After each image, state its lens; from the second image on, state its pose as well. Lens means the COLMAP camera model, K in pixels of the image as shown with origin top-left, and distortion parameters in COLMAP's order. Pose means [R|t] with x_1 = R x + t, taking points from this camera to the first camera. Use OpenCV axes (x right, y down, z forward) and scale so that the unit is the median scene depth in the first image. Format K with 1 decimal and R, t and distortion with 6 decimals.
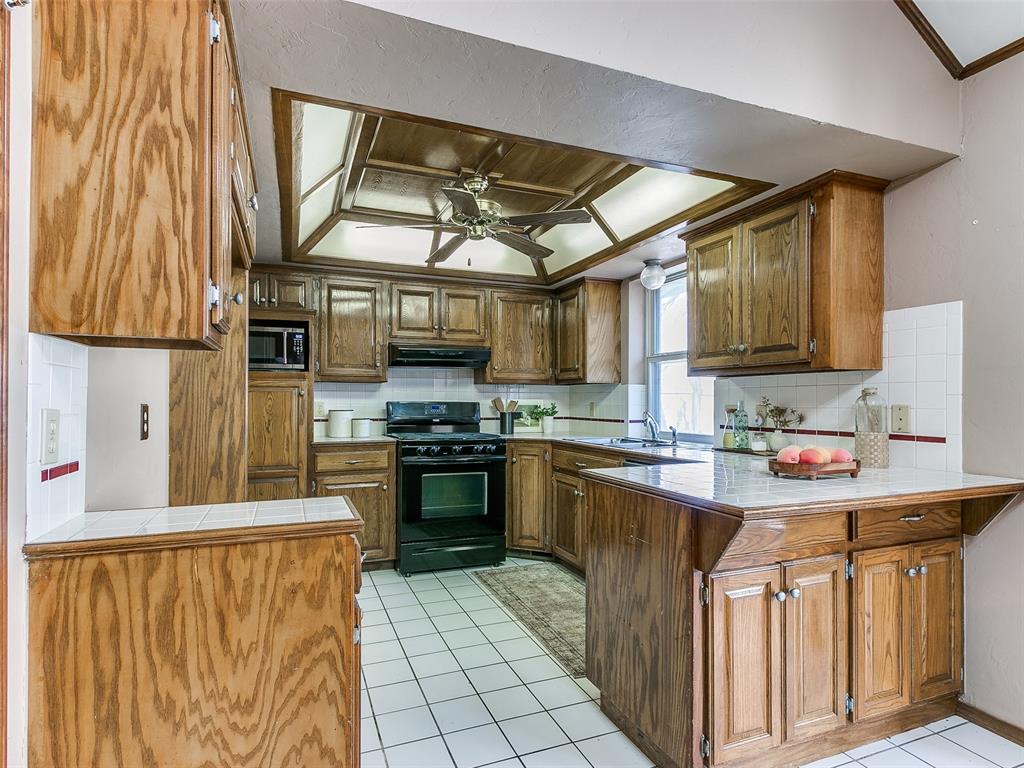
lens RADIAL K [[526.0, 0, 522.9], [0, 526.0, 401.6], [0, 0, 1]] dist [0.001645, -0.000397]
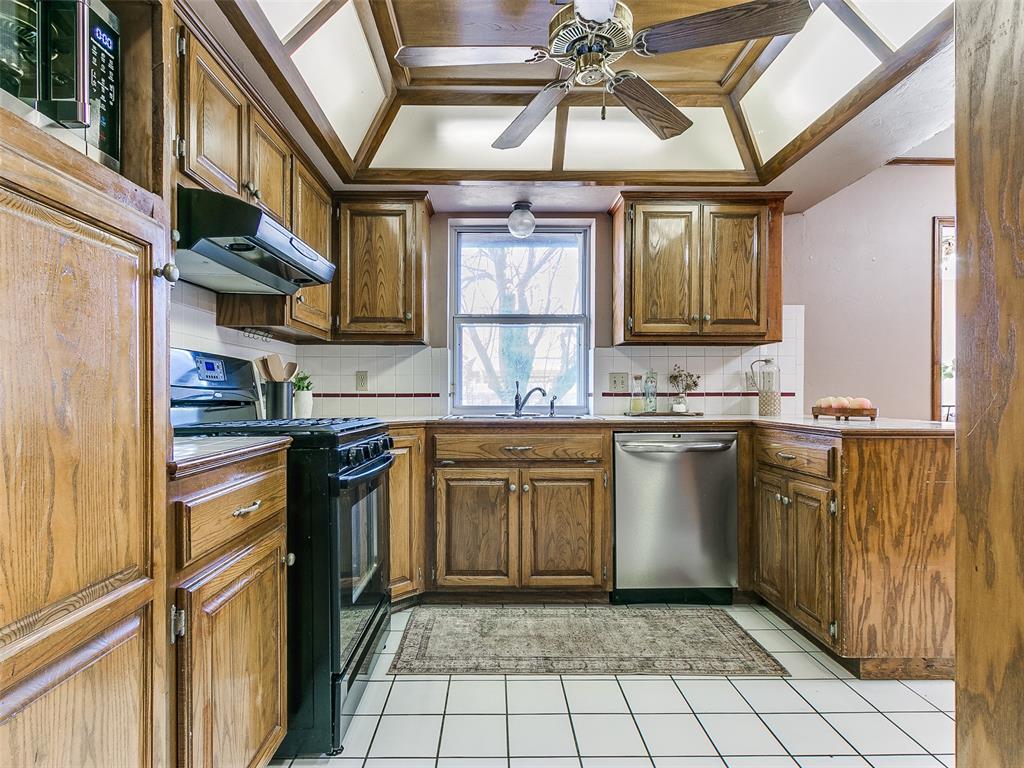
lens RADIAL K [[526.8, 0, 473.9], [0, 526.8, 397.2], [0, 0, 1]] dist [0.001515, -0.000851]
pose [[0.387484, -0.006573, 0.921853, -0.568122], [0.000311, 0.999975, 0.006999, 0.040563], [-0.921876, -0.002425, 0.387476, 0.729421]]
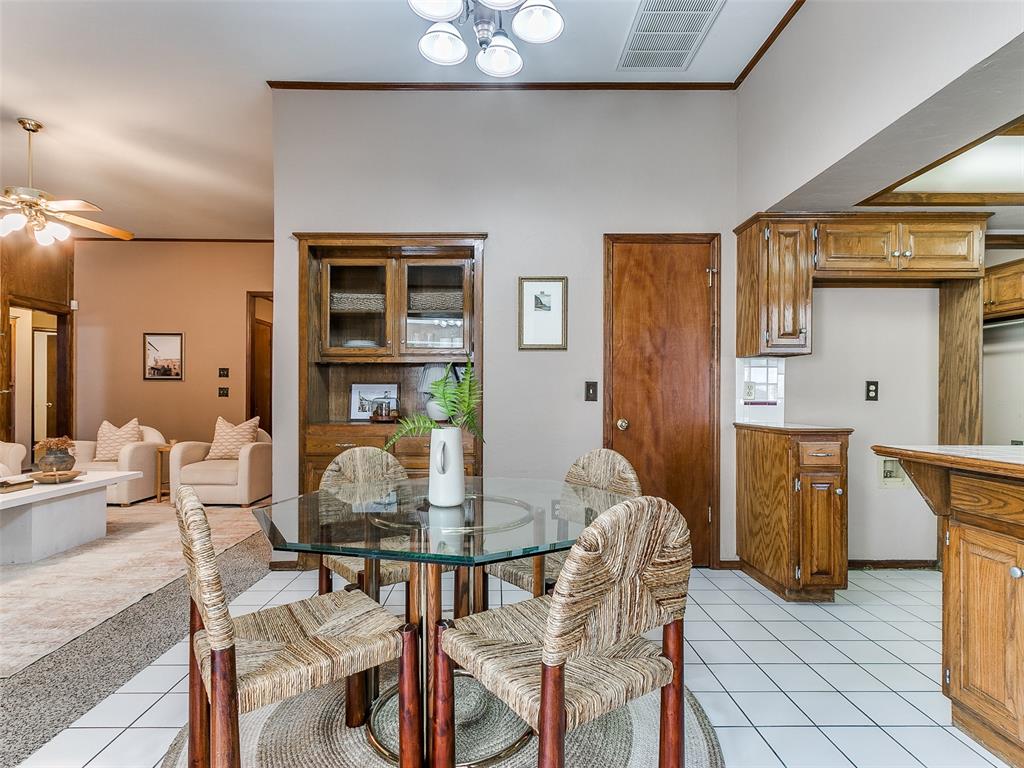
lens RADIAL K [[522.9, 0, 543.8], [0, 522.9, 392.2], [0, 0, 1]] dist [-0.055631, 0.012309]
pose [[-0.267494, -0.006372, -0.963538, 0.577935], [0.001144, 0.999975, -0.006930, 0.024011], [0.963559, -0.002956, -0.267480, 0.167052]]
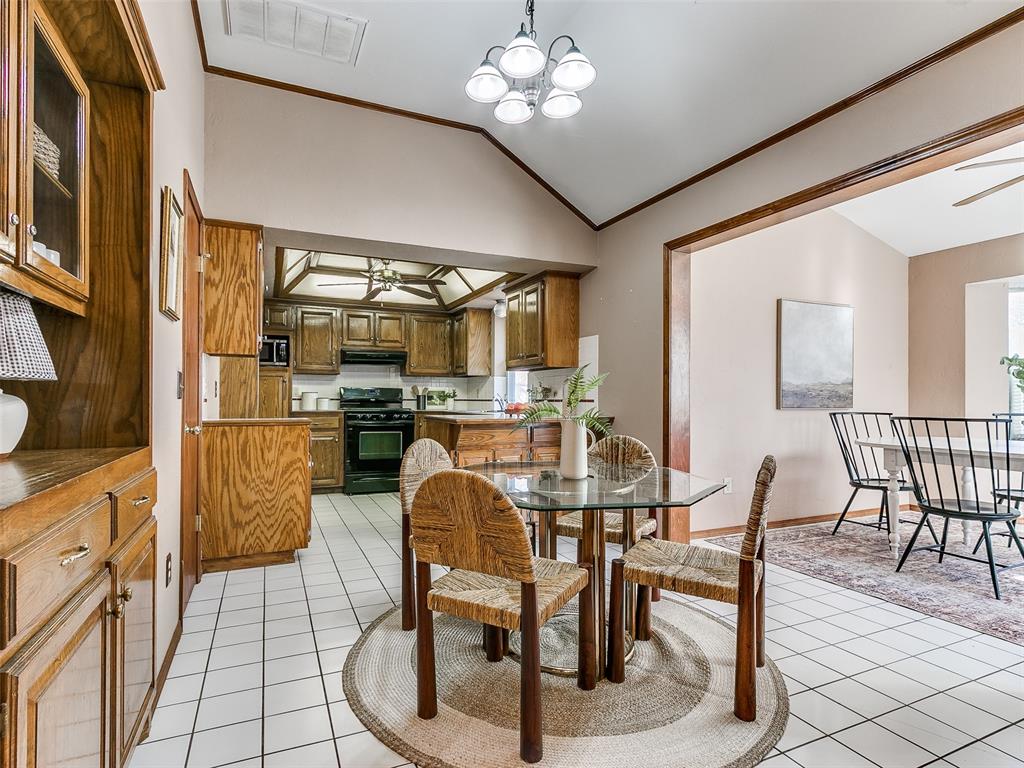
lens RADIAL K [[457.8, 0, 472.0], [0, 457.8, 396.5], [0, 0, 1]] dist [0.001905, -0.000172]
pose [[0.999984, 0.005500, -0.000902, 0.152456], [-0.005497, 0.999980, 0.003040, 0.025518], [0.000919, -0.003035, 0.999995, -0.397051]]
